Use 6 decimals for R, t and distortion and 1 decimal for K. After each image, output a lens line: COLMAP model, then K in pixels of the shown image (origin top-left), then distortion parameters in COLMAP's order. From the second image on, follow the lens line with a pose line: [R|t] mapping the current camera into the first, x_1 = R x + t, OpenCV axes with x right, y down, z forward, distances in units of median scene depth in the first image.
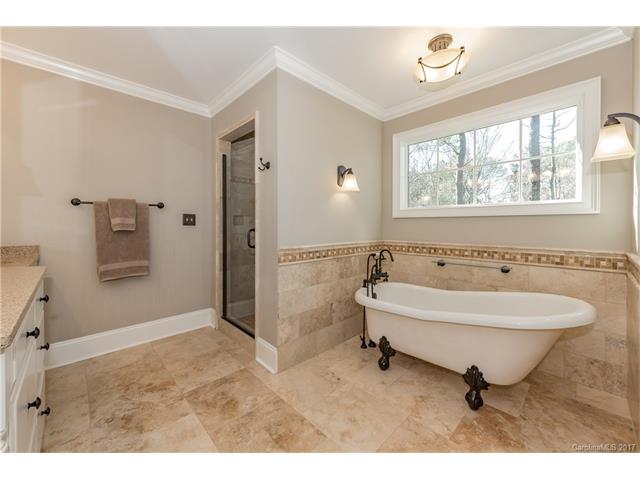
lens RADIAL K [[254.4, 0, 317.9], [0, 254.4, 228.5], [0, 0, 1]] dist [0.006161, -0.000096]
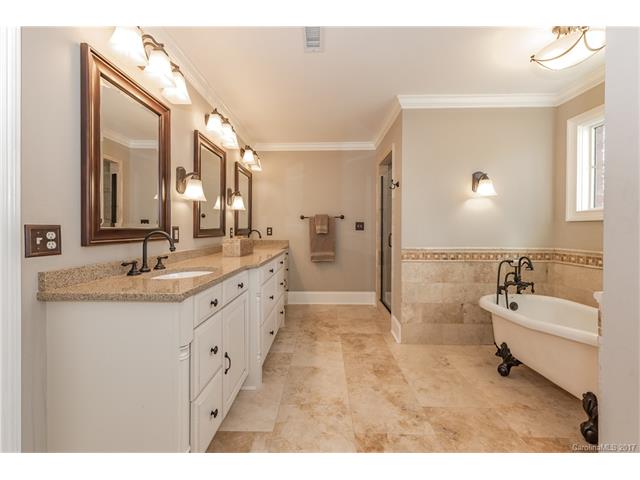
lens RADIAL K [[253.6, 0, 316.8], [0, 253.6, 236.9], [0, 0, 1]] dist [0.000073, -0.000200]
pose [[0.699387, 0.020220, -0.714457, 0.415702], [-0.010630, 0.999783, 0.017890, 0.002810], [0.714665, -0.004918, 0.699450, -0.193722]]
